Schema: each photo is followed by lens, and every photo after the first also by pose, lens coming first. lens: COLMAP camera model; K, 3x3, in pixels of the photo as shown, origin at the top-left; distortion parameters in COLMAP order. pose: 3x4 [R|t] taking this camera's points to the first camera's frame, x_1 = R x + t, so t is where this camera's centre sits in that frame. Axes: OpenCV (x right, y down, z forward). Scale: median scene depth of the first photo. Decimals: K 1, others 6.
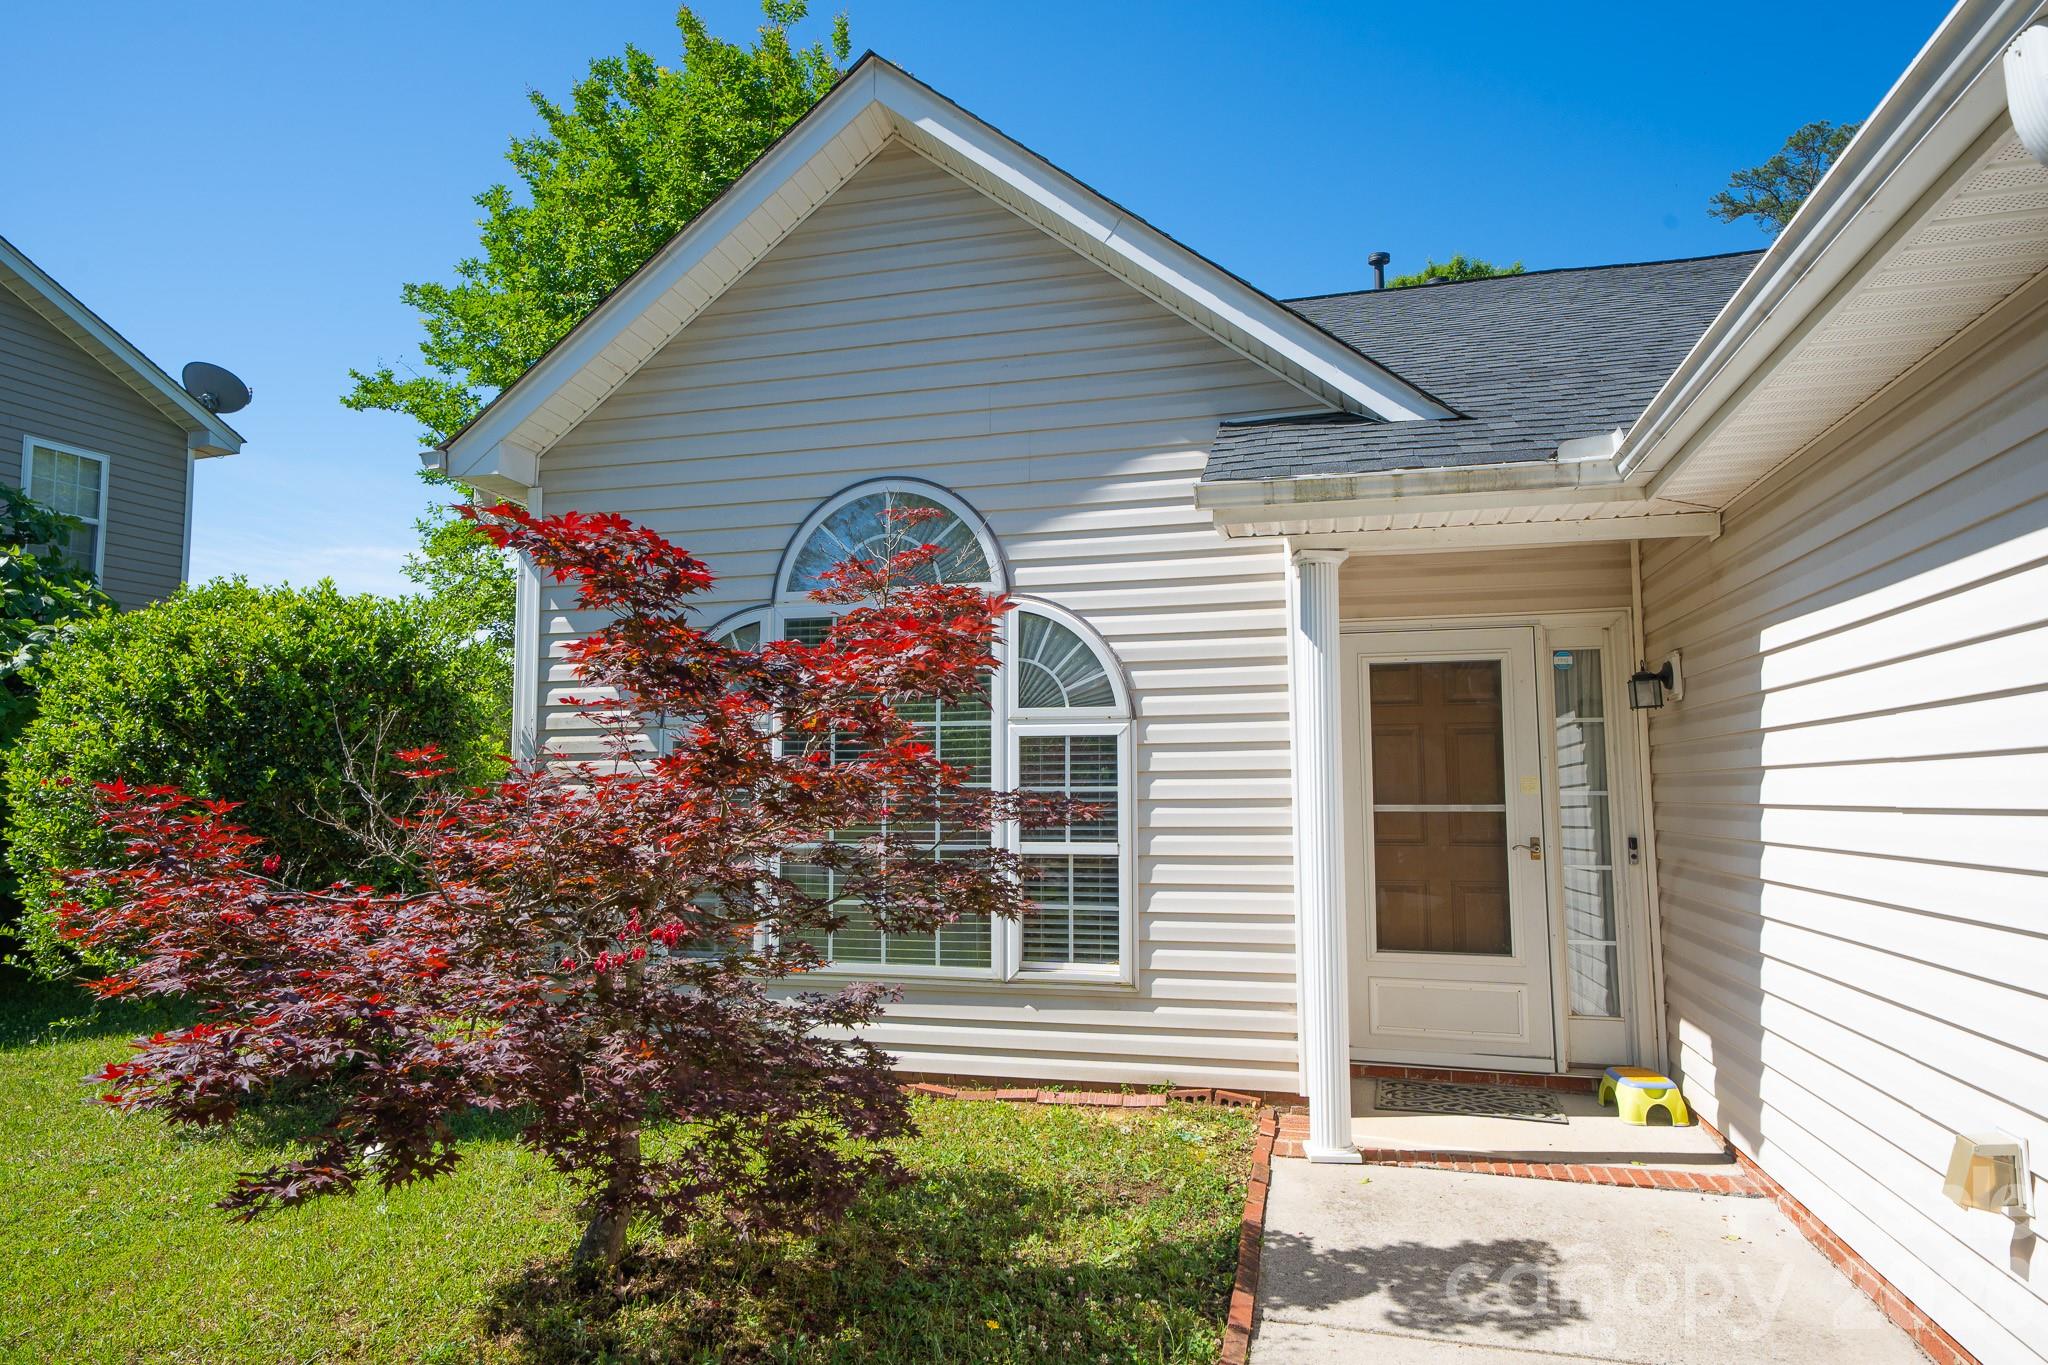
lens RADIAL K [[1197.0, 0, 1037.9], [0, 1197.0, 672.9], [0, 0, 1]] dist [0.014596, 0.000875]
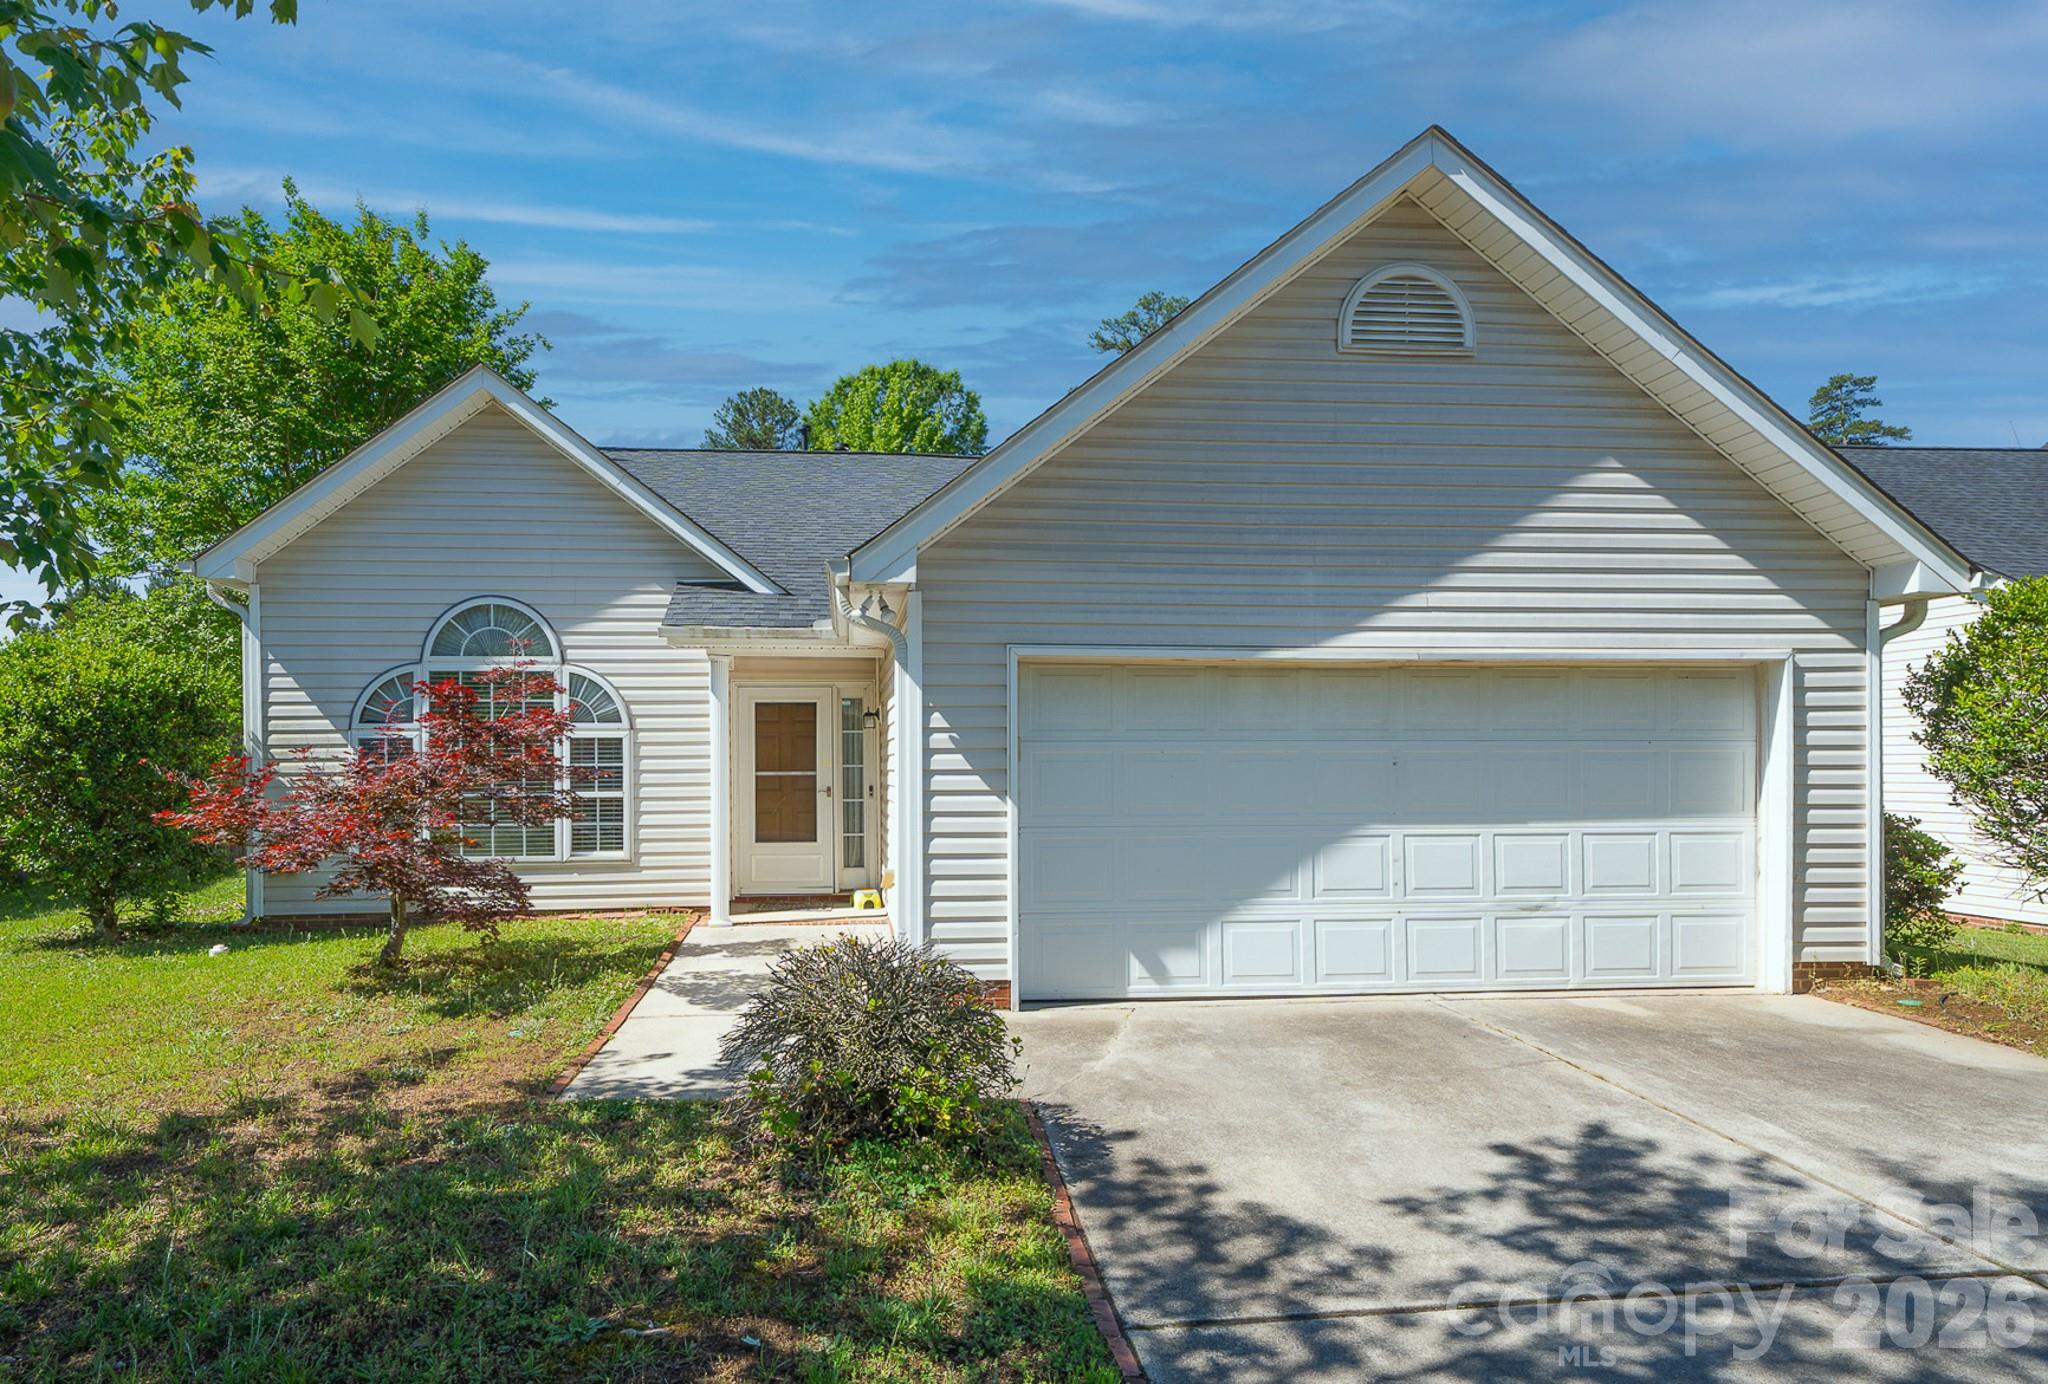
lens RADIAL K [[1038.5, 0, 947.8], [0, 1038.5, 769.6], [0, 0, 1]] dist [0.015304, -0.002721]
pose [[0.939565, -0.004254, 0.342345, -0.017864], [-0.030954, 0.994772, 0.097312, -0.079986], [-0.340969, -0.102028, 0.934521, -0.800450]]
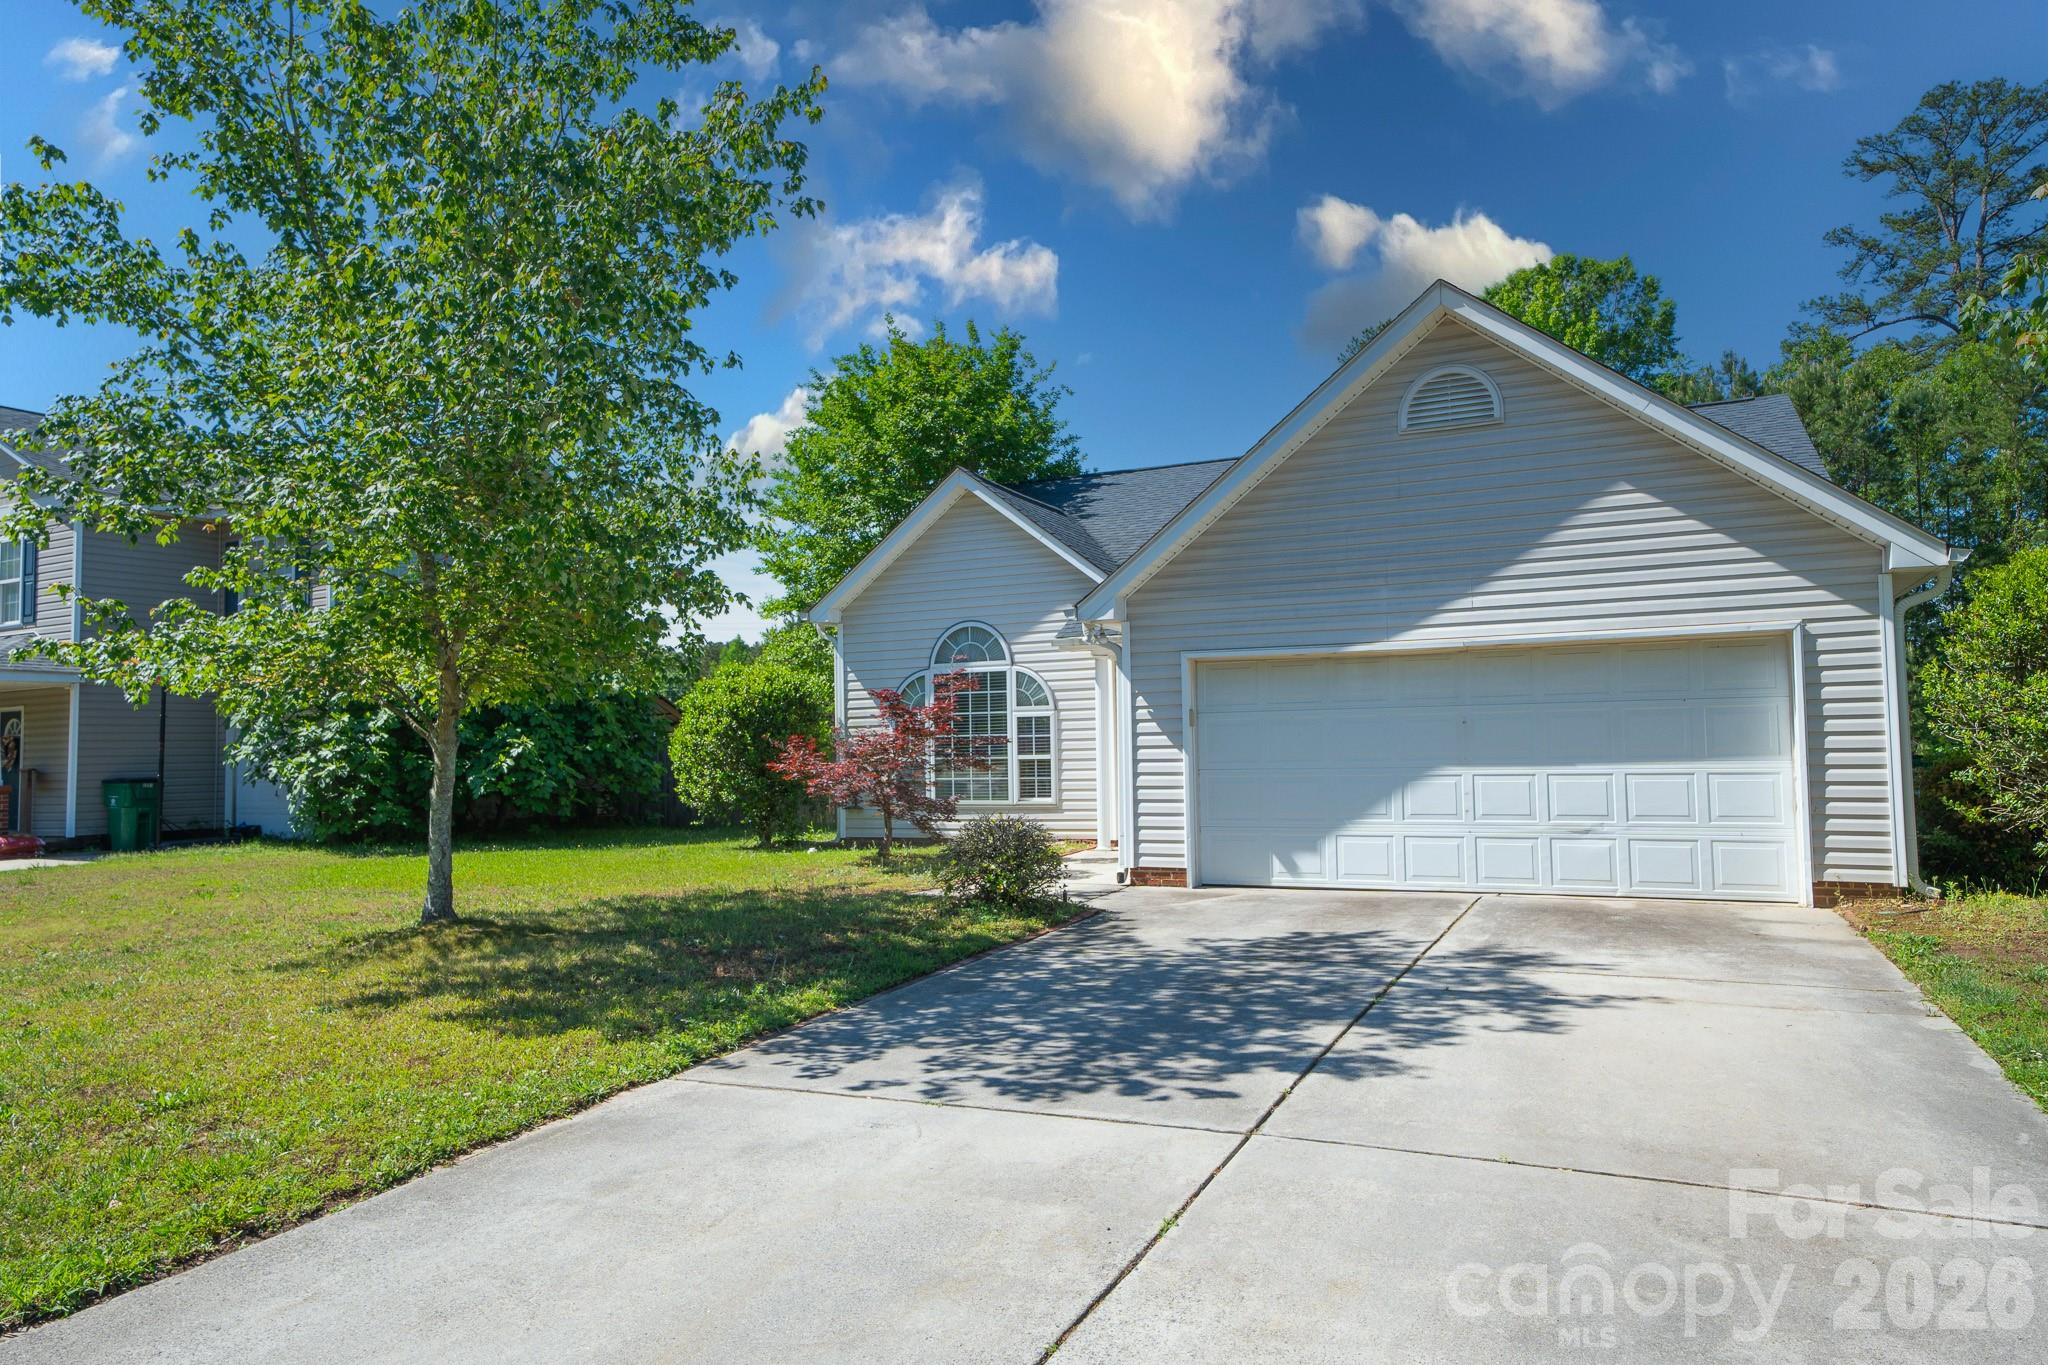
lens RADIAL K [[1324.3, 0, 1077.1], [0, 1324.3, 695.7], [0, 0, 1]] dist [0.028708, 0.004022]
pose [[0.987232, -0.023324, -0.157574, 0.609096], [0.032500, 0.997907, 0.055910, -0.163511], [0.155940, -0.060318, 0.985923, -1.999816]]
